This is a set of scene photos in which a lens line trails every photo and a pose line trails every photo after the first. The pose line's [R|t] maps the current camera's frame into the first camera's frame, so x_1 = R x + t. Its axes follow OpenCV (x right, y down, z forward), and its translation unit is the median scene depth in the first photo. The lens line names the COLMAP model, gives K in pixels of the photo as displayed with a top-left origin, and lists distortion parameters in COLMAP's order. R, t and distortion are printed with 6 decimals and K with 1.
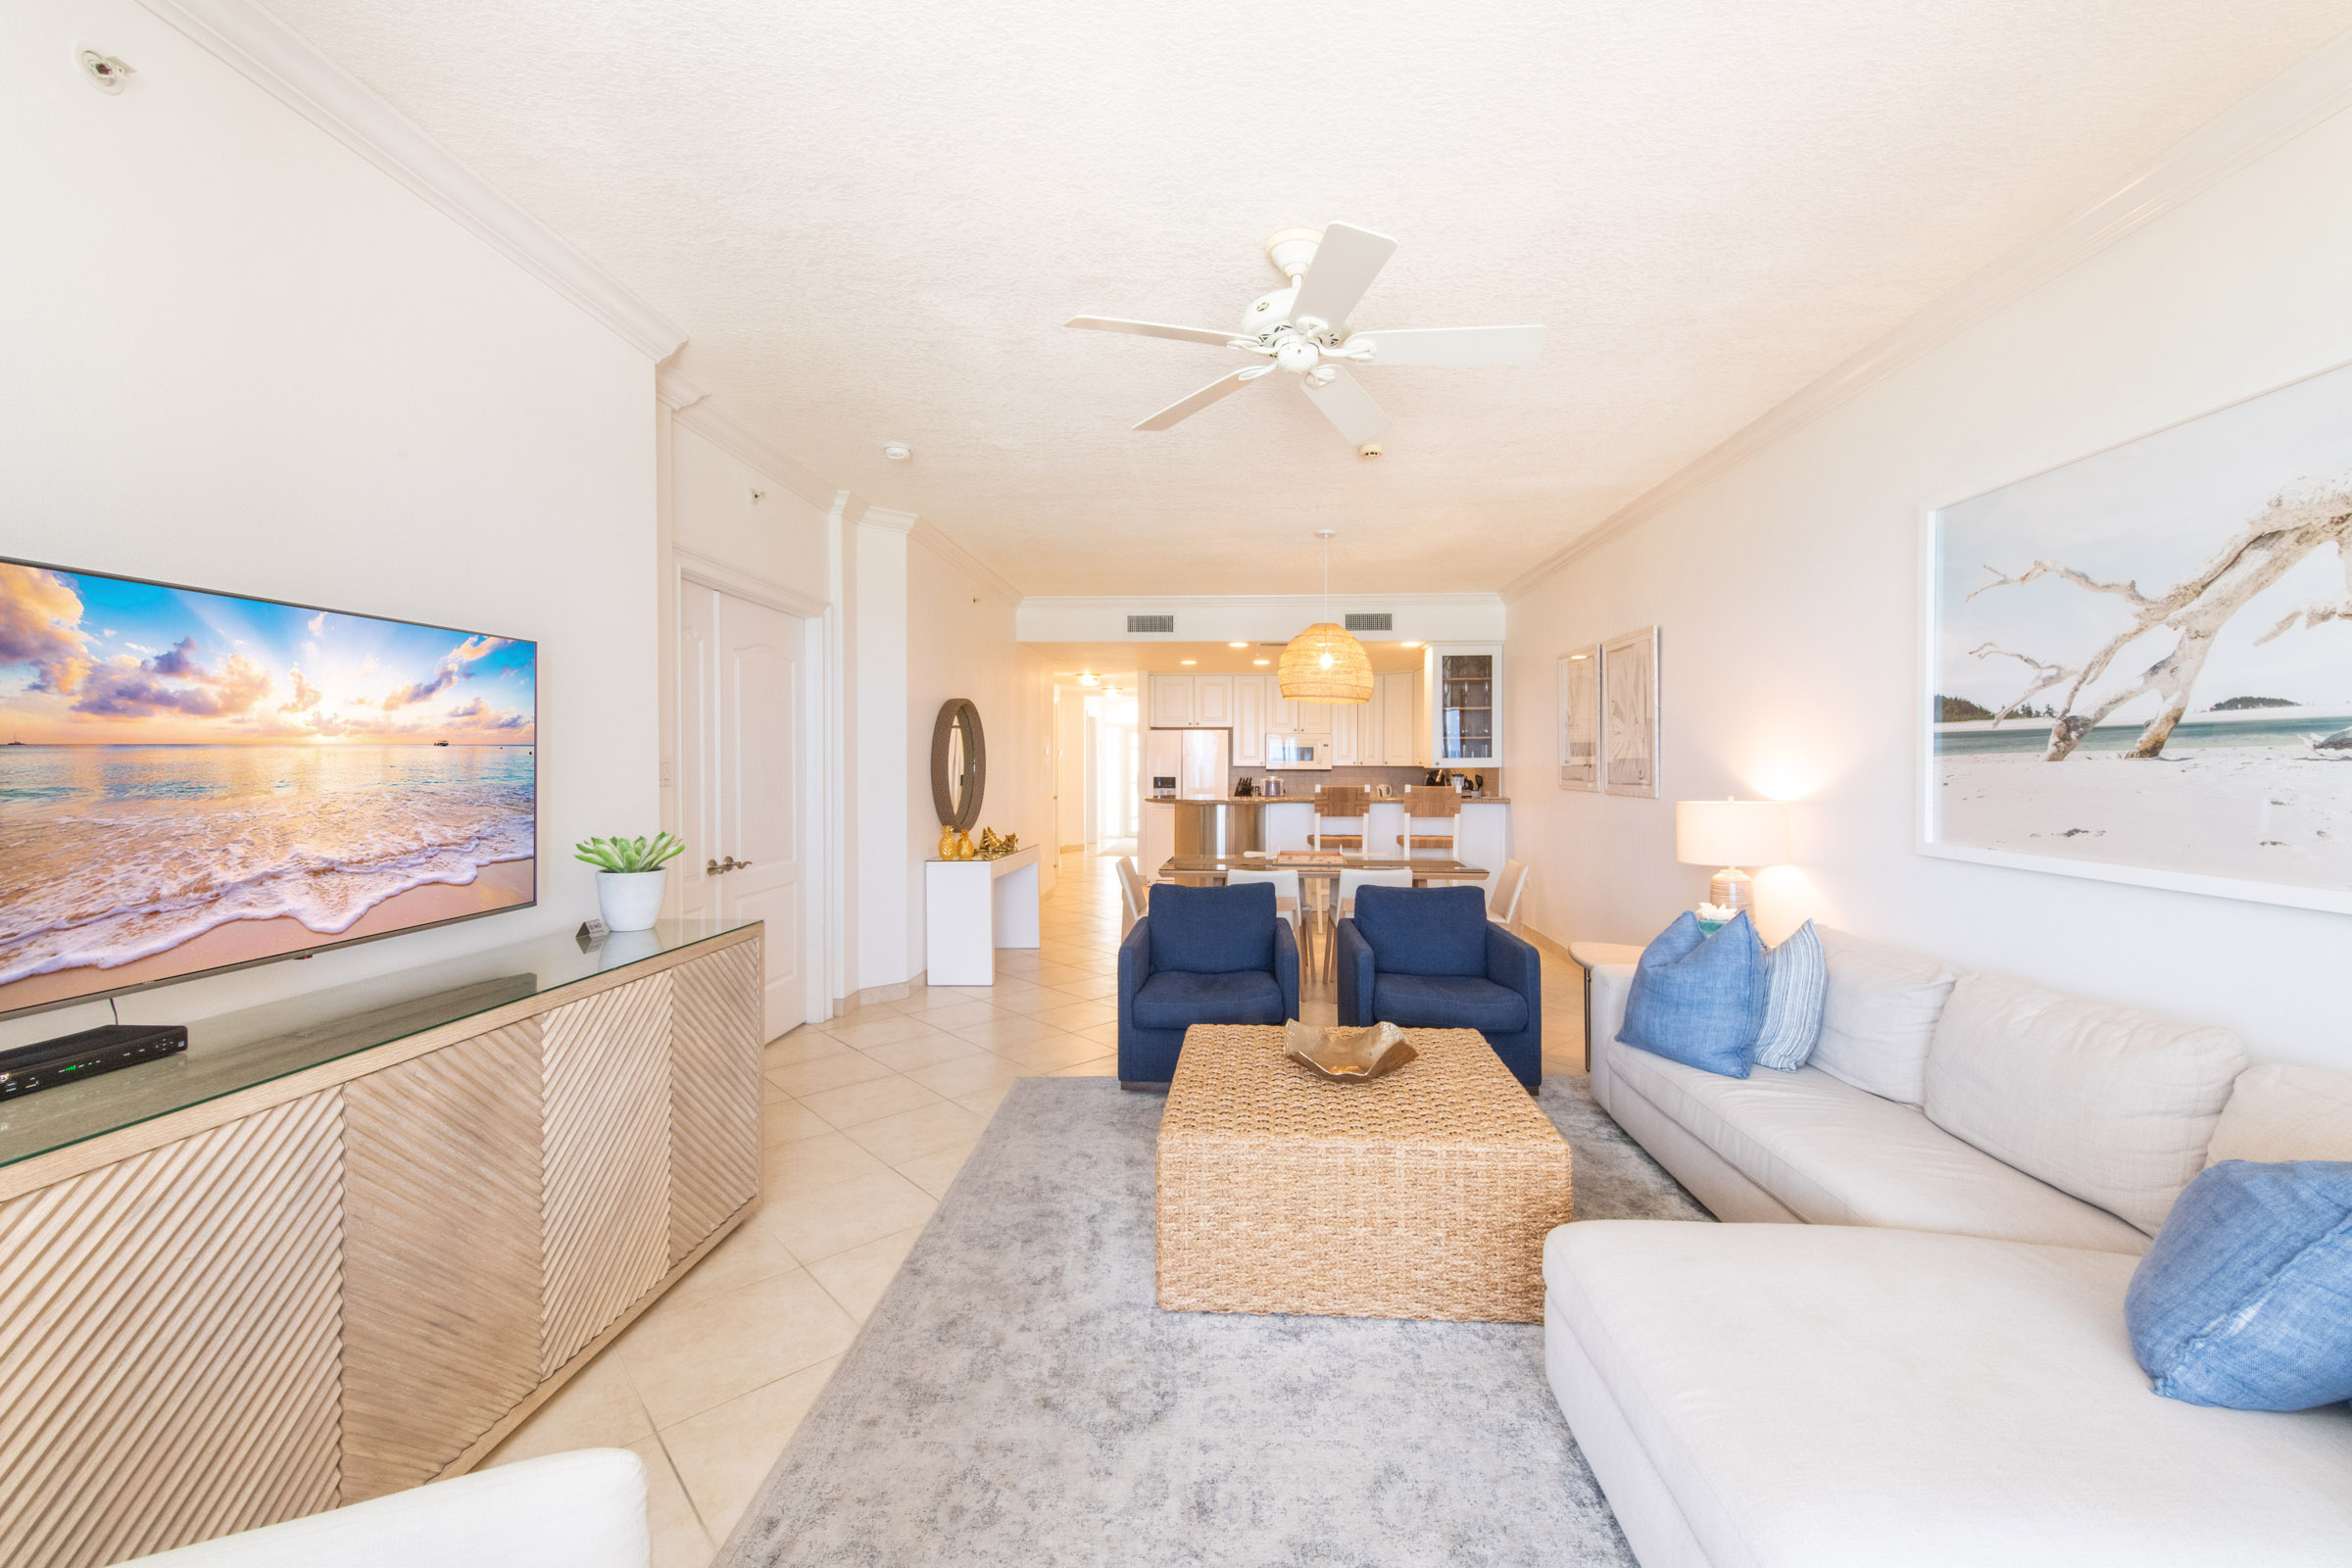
lens RADIAL K [[955.2, 0, 1210.8], [0, 955.2, 790.4], [0, 0, 1]] dist [0.008237, -0.003458]
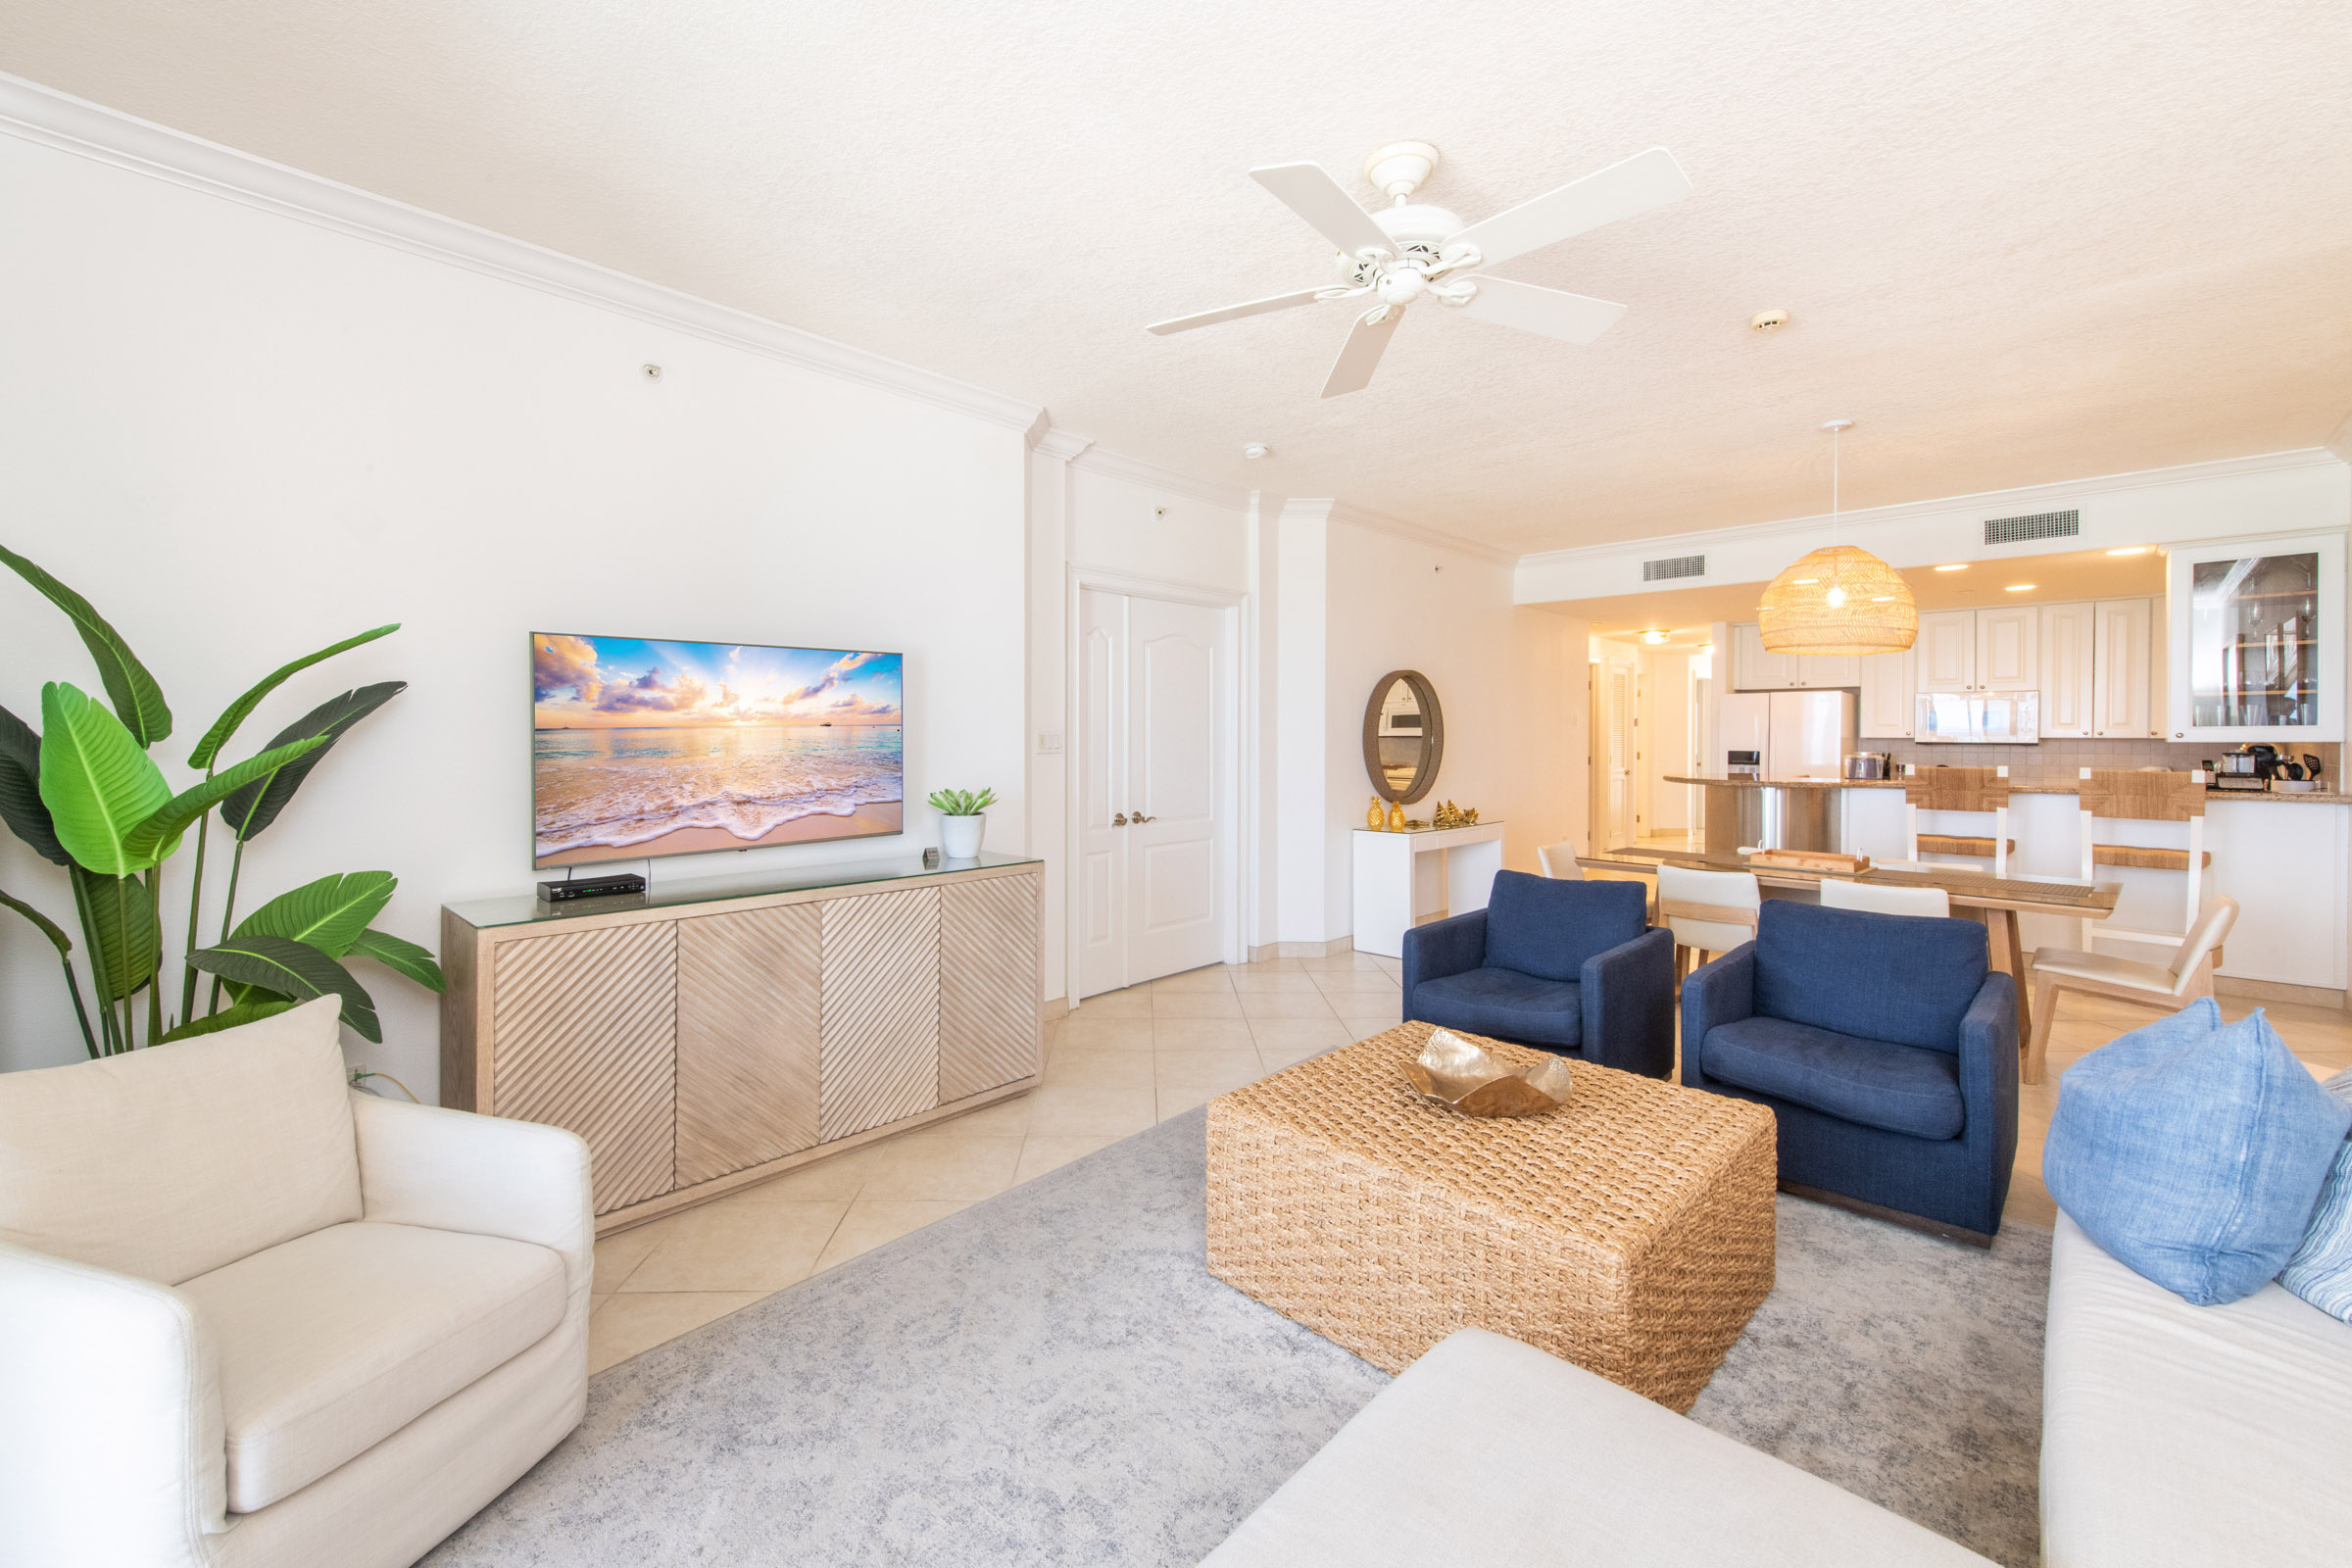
lens RADIAL K [[955.2, 0, 1115.5], [0, 955.2, 766.4], [0, 0, 1]] dist [0.008237, -0.003458]
pose [[0.721205, 0.023877, -0.692310, 0.539933], [-0.018743, 0.999712, 0.014954, -0.012119], [0.692468, 0.002191, 0.721445, 0.177836]]
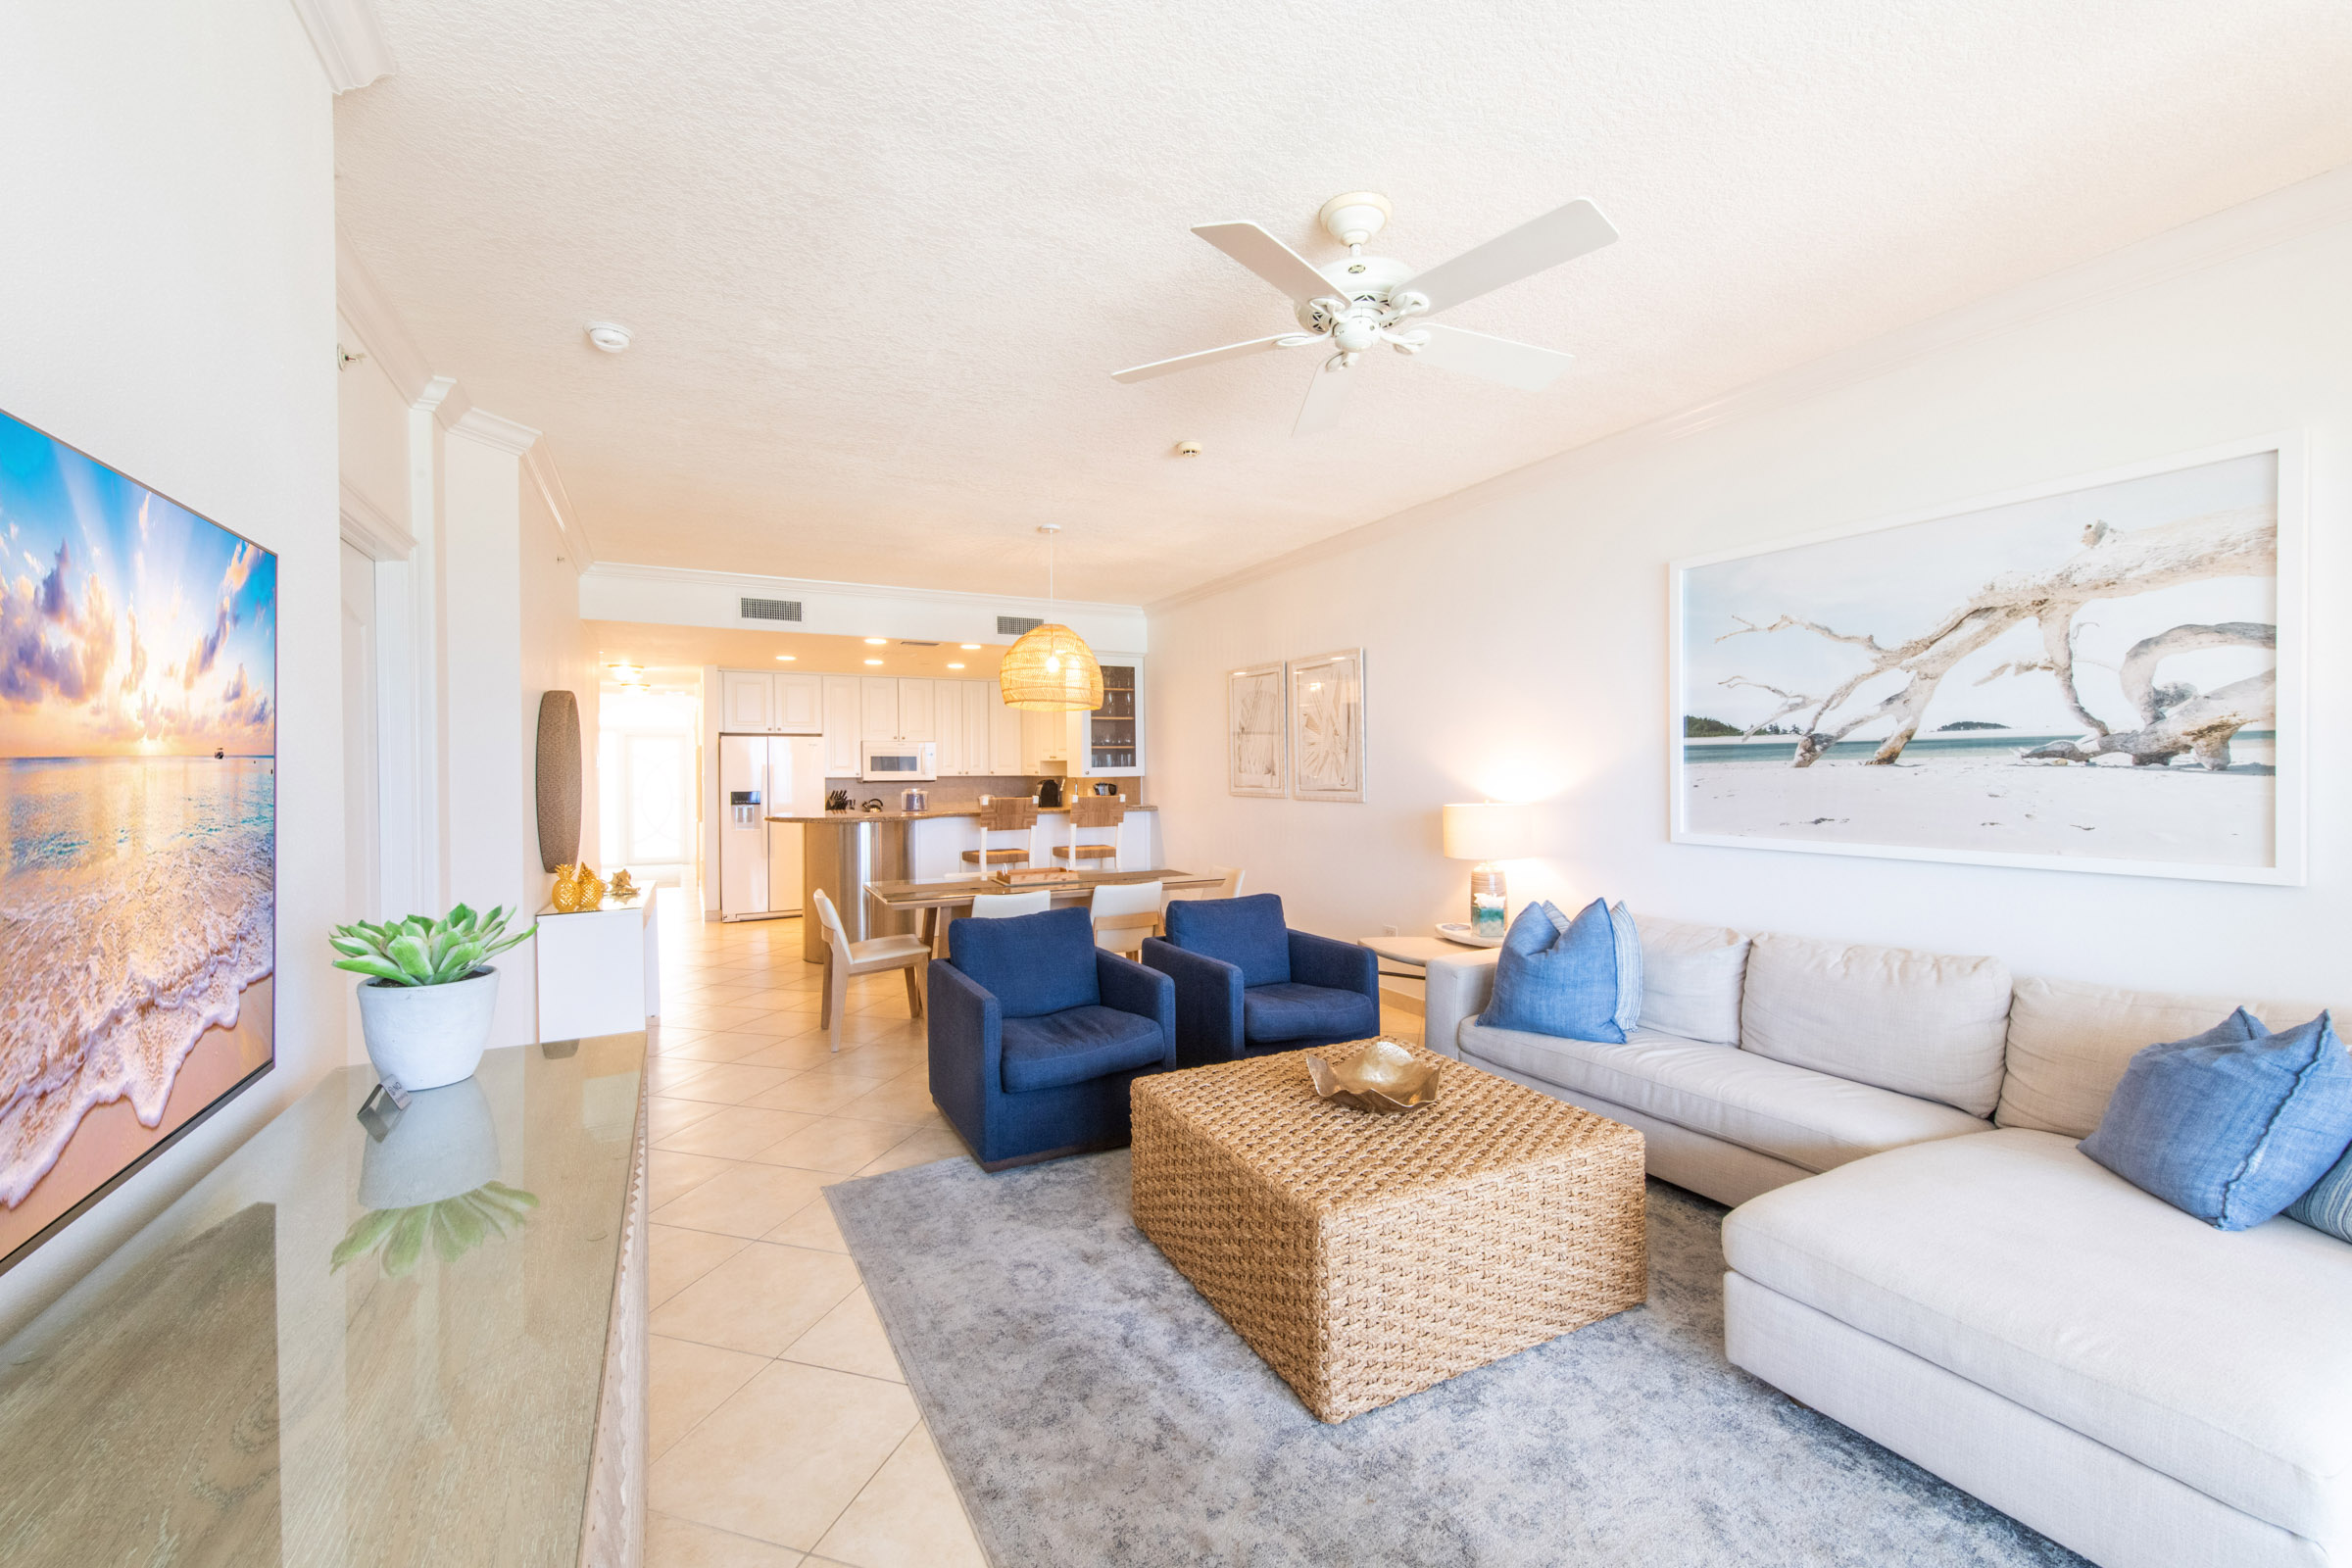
lens RADIAL K [[955.2, 0, 1185.6], [0, 955.2, 780.2], [0, 0, 1]] dist [0.008237, -0.003458]
pose [[0.864797, -0.010171, 0.502018, -0.541688], [0.020768, 0.999664, -0.015523, -0.011124], [-0.501691, 0.023850, 0.864718, 0.304286]]
